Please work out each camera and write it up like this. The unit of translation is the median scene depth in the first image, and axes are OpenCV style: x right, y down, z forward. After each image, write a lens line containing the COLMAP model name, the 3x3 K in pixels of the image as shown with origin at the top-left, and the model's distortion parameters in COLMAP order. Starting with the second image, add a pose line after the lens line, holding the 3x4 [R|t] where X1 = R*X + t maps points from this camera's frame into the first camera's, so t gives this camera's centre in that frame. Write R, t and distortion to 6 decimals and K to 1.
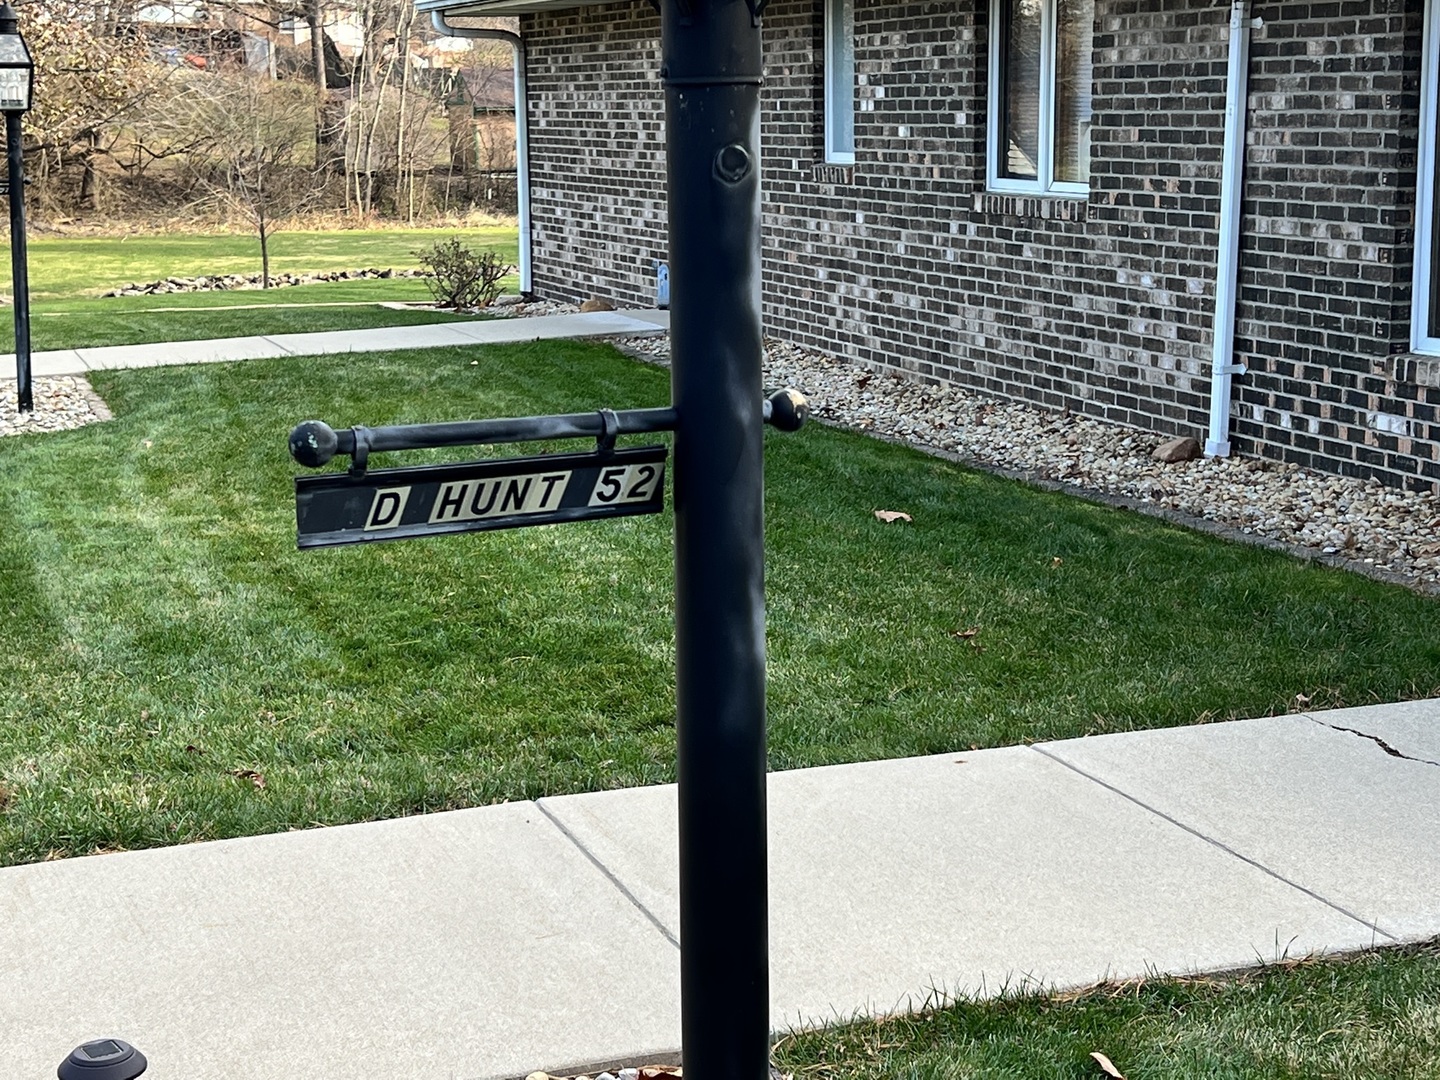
lens RADIAL K [[2423.8, 0, 722.5], [0, 2423.8, 539.2], [0, 0, 1]] dist [0.140445, 0.000000]
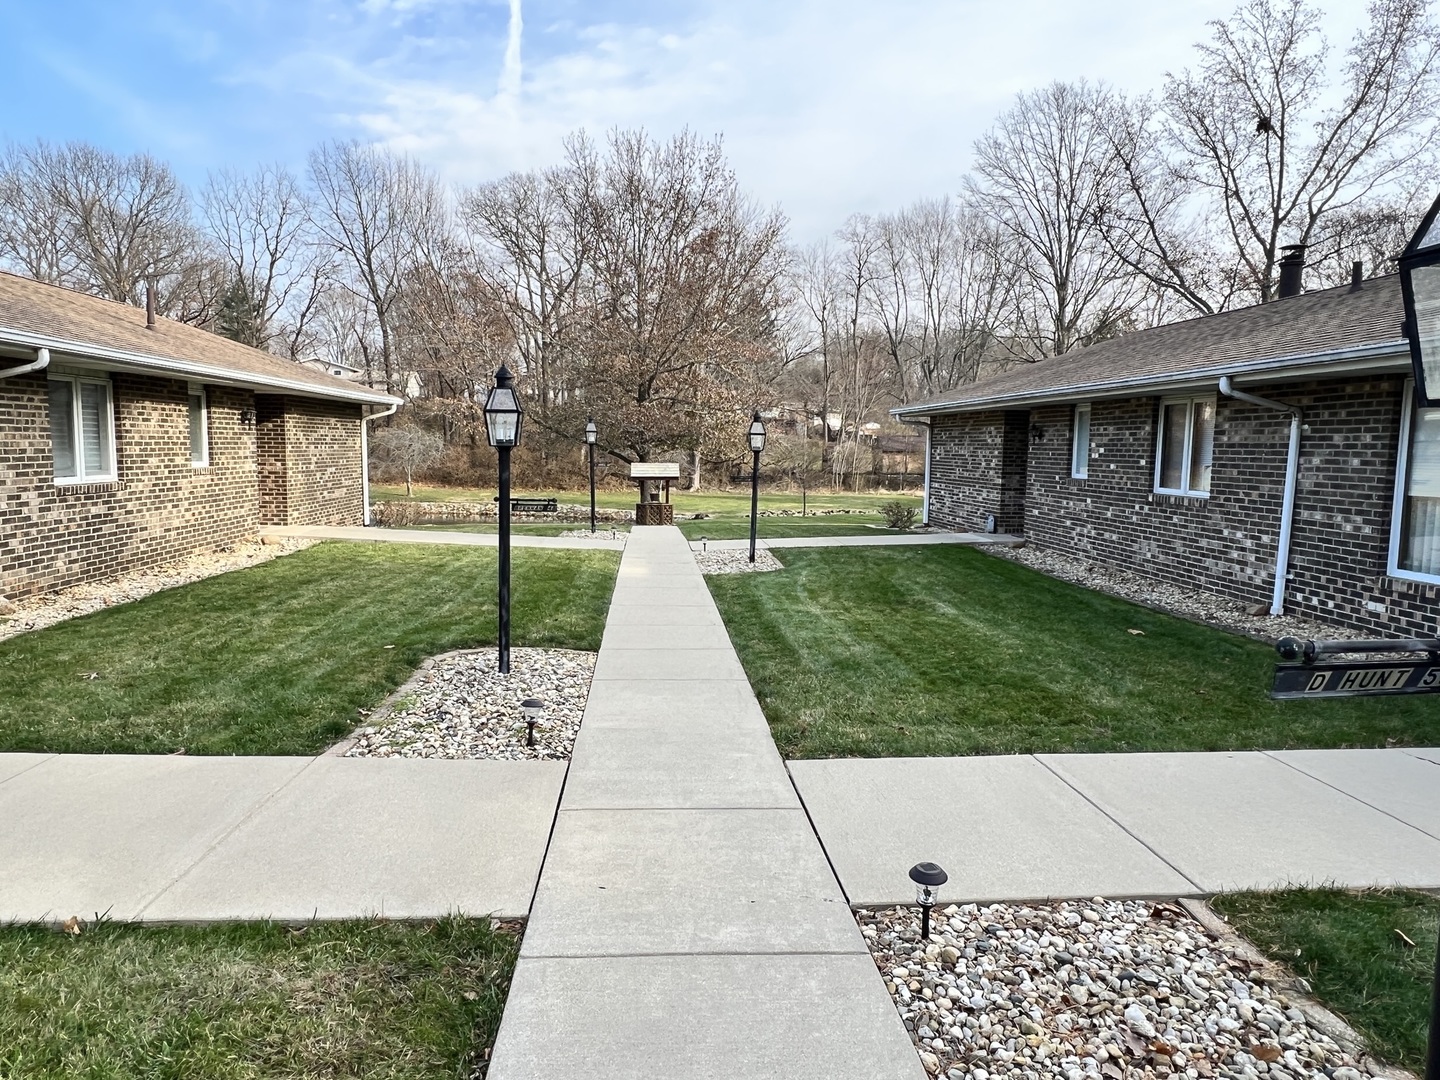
lens RADIAL K [[928.0, 0, 712.5], [0, 928.0, 544.6], [0, 0, 1]] dist [-0.003692, 0.003827]
pose [[0.962840, 0.051847, -0.265050, -0.072178], [-0.070747, 0.995549, -0.062259, -0.007270], [0.260642, 0.078696, 0.962223, 0.028967]]
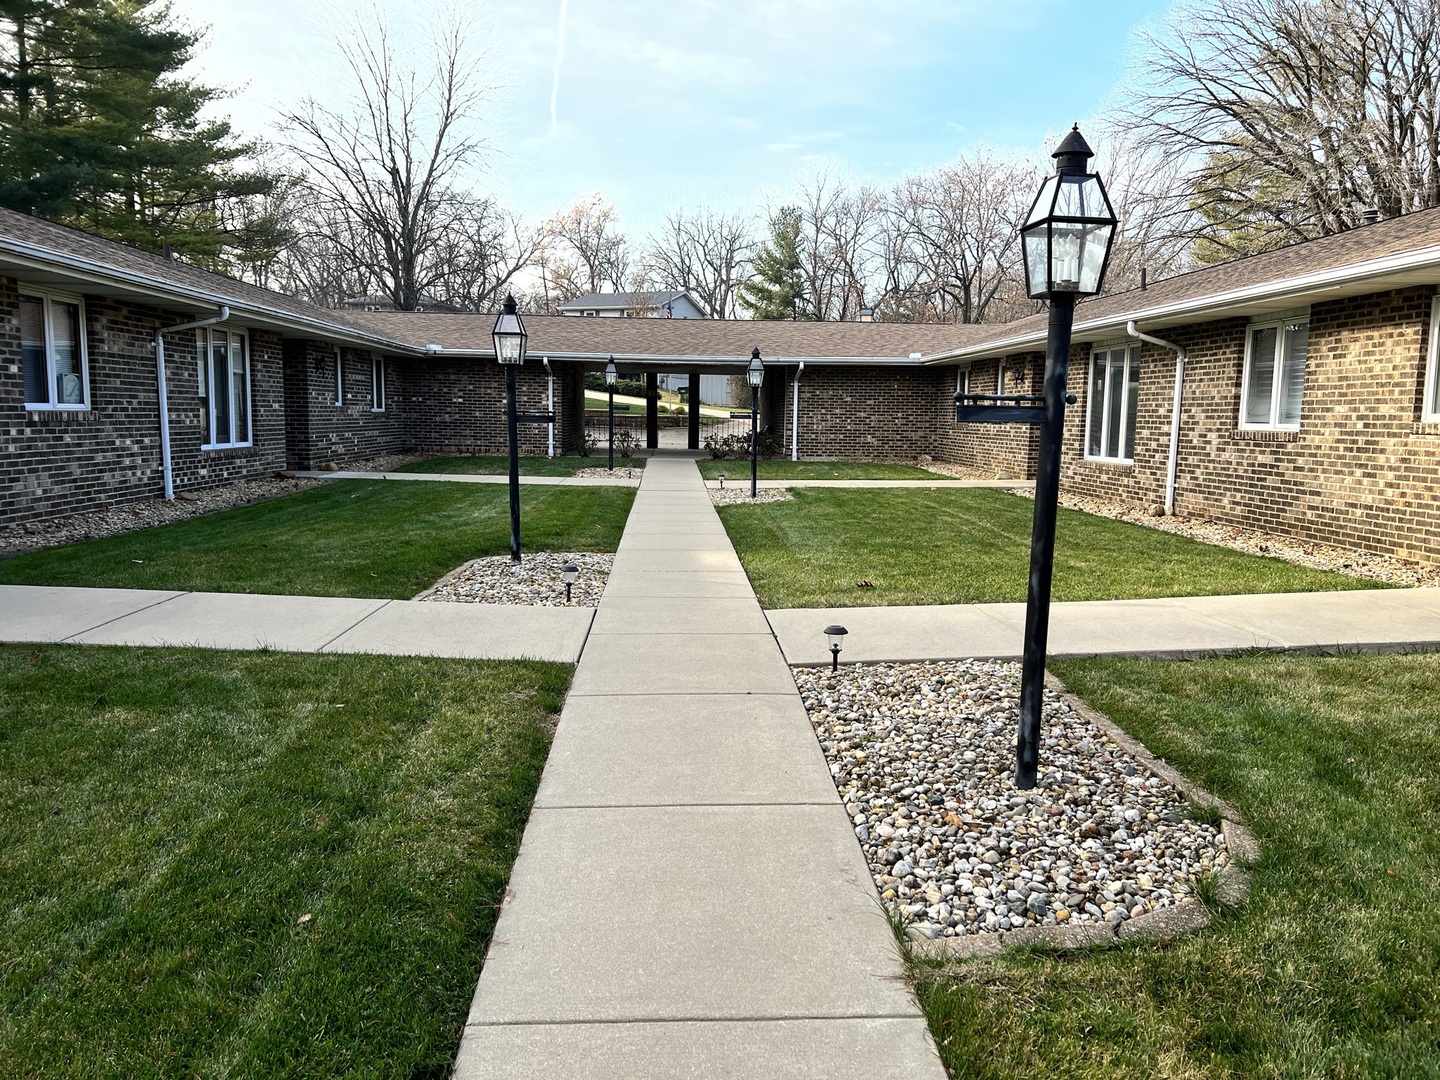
lens RADIAL K [[1079.8, 0, 720.9], [0, 1079.8, 537.1], [0, 0, 1]] dist [0.062878, -0.044561]
pose [[-0.957161, -0.040159, 0.286760, -0.703882], [0.043153, 0.959493, 0.278409, -0.292548], [-0.286324, 0.278857, -0.916655, 1.851321]]
